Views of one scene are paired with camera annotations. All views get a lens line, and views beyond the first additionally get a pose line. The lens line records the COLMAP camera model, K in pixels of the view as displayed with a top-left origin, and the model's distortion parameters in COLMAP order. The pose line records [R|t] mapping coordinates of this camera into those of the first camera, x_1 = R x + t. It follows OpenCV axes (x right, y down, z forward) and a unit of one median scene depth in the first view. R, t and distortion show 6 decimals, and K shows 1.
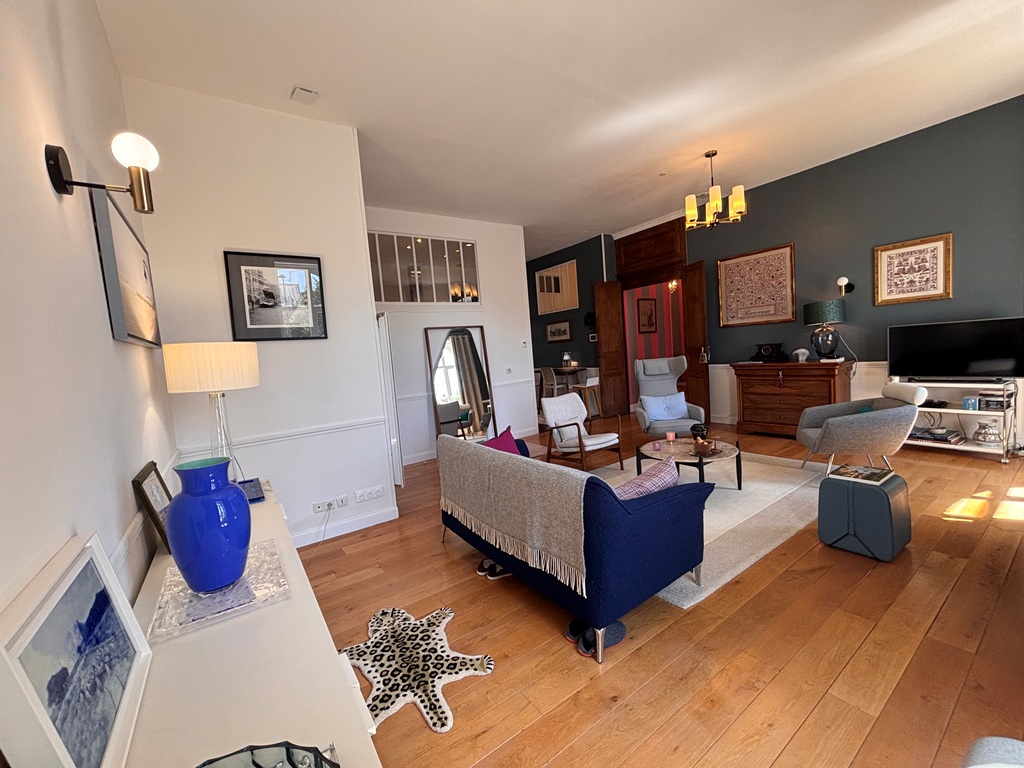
lens RADIAL K [[417.3, 0, 508.2], [0, 417.3, 382.3], [0, 0, 1]] dist [0.006079, -0.001102]
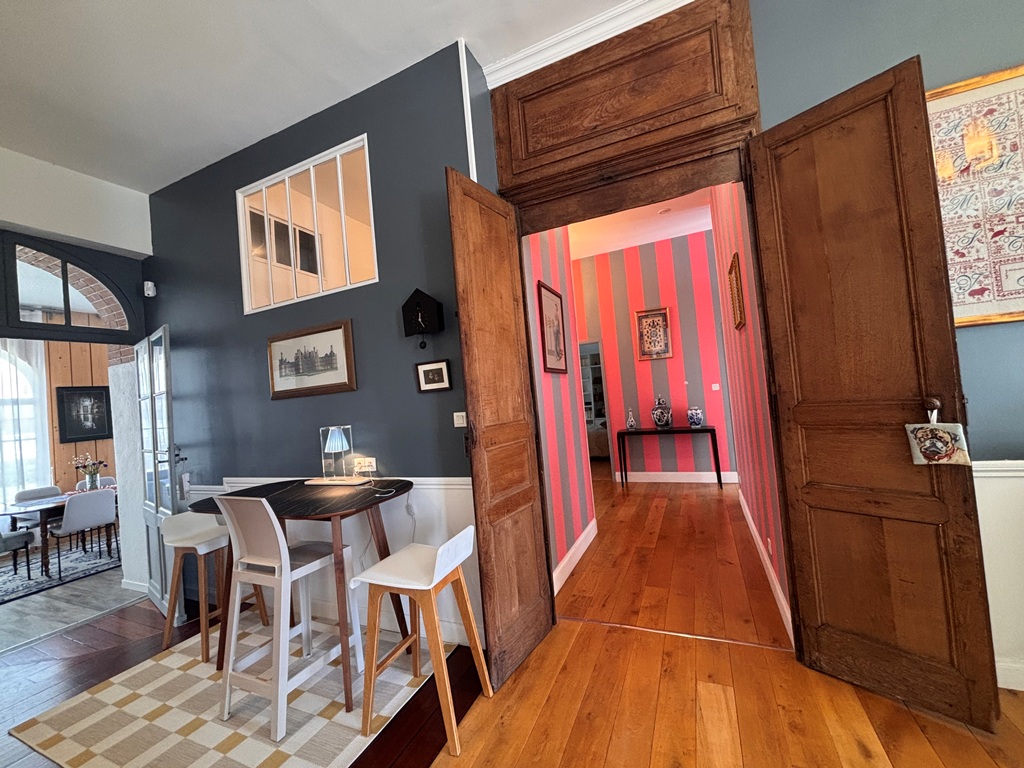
lens RADIAL K [[417.3, 0, 508.7], [0, 417.3, 386.3], [0, 0, 1]] dist [0.006079, -0.001102]
pose [[0.857698, 0.022811, 0.513648, 0.223722], [0.056505, 0.988782, -0.138265, -0.127998], [-0.511040, 0.147614, 0.846787, 1.652745]]
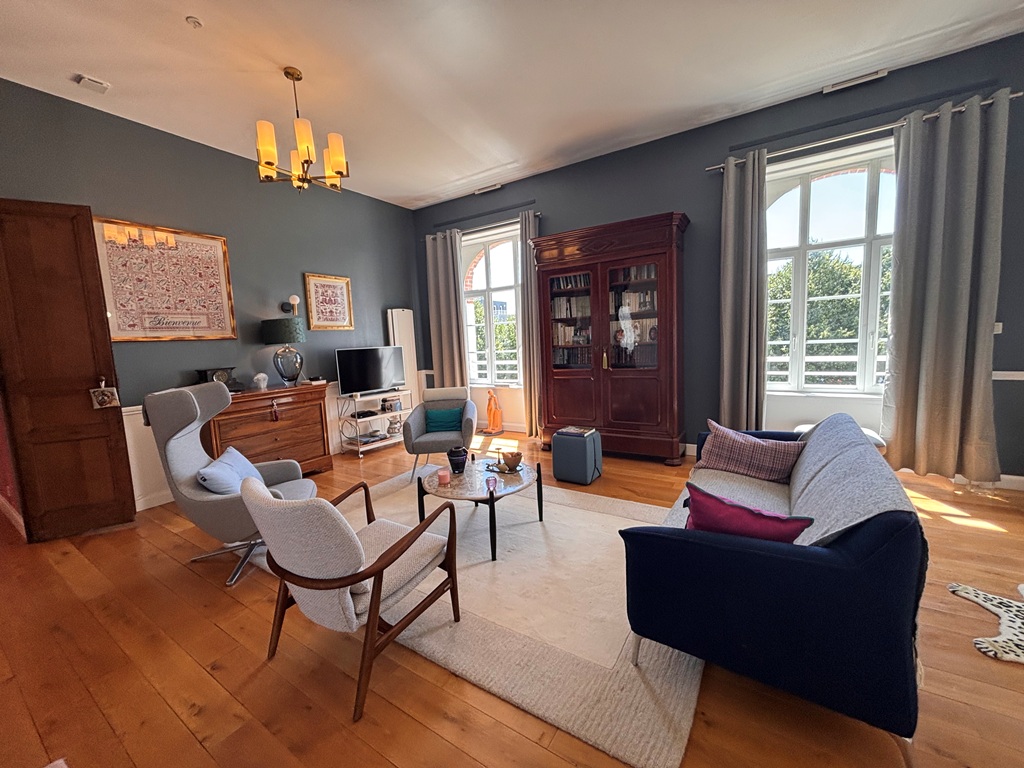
lens RADIAL K [[417.3, 0, 516.8], [0, 417.3, 384.3], [0, 0, 1]] dist [0.006079, -0.001102]
pose [[-0.364054, -0.000819, 0.931378, -0.357622], [0.150127, 0.986872, 0.059548, -0.051286], [-0.919199, 0.161503, -0.359152, 1.295683]]
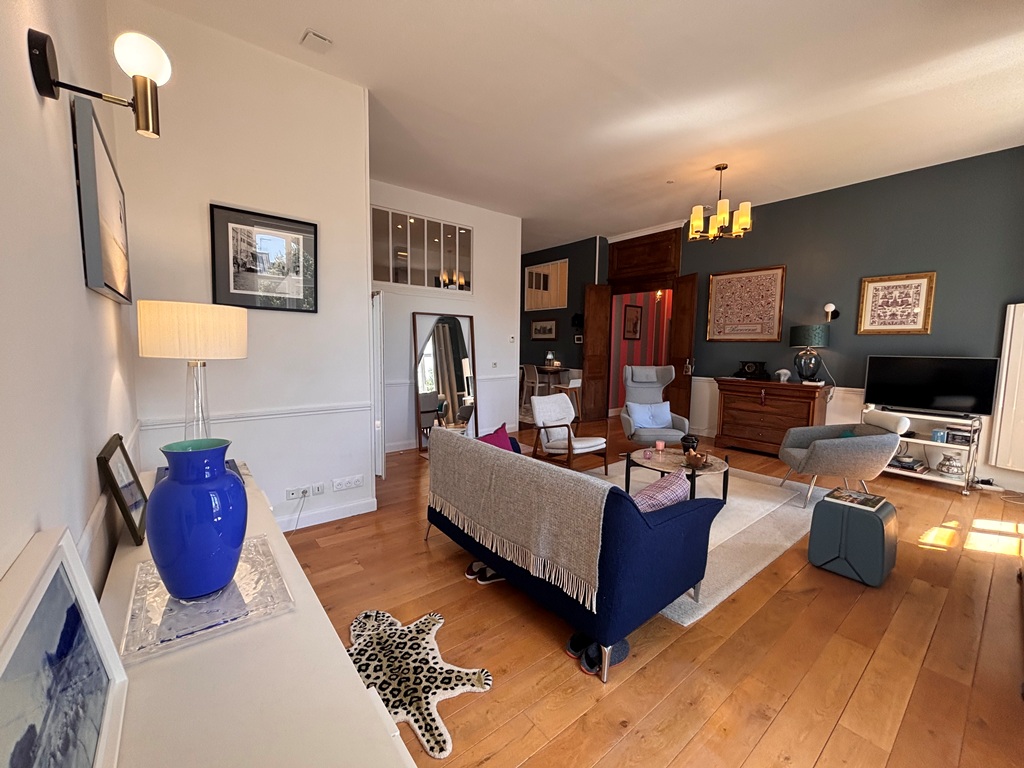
lens RADIAL K [[417.3, 0, 508.6], [0, 417.3, 382.6], [0, 0, 1]] dist [0.006079, -0.001102]
pose [[0.993257, 0.086914, 0.076728, -0.068279], [-0.087946, 0.996073, 0.010171, 0.001940], [-0.075542, -0.016851, 0.997000, 0.044207]]
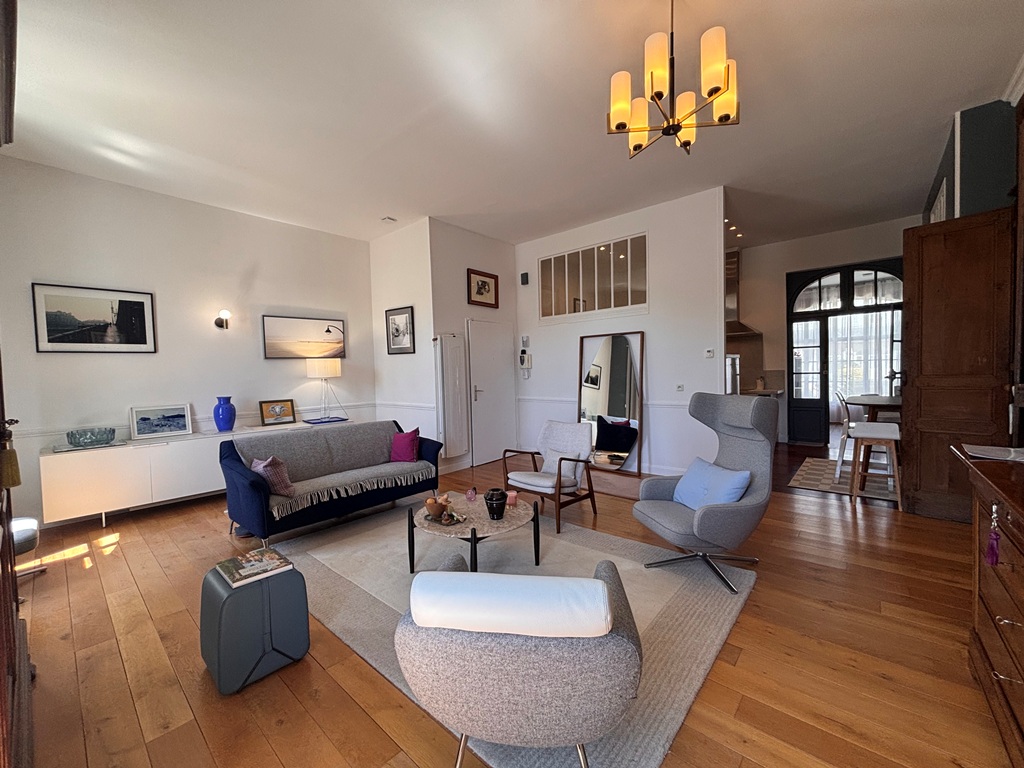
lens RADIAL K [[417.3, 0, 518.2], [0, 417.3, 387.7], [0, 0, 1]] dist [0.006079, -0.001102]
pose [[0.243731, 0.116397, -0.962833, 1.255755], [-0.067279, 0.992410, 0.102942, -0.162579], [0.967507, 0.039688, 0.249712, 0.956516]]
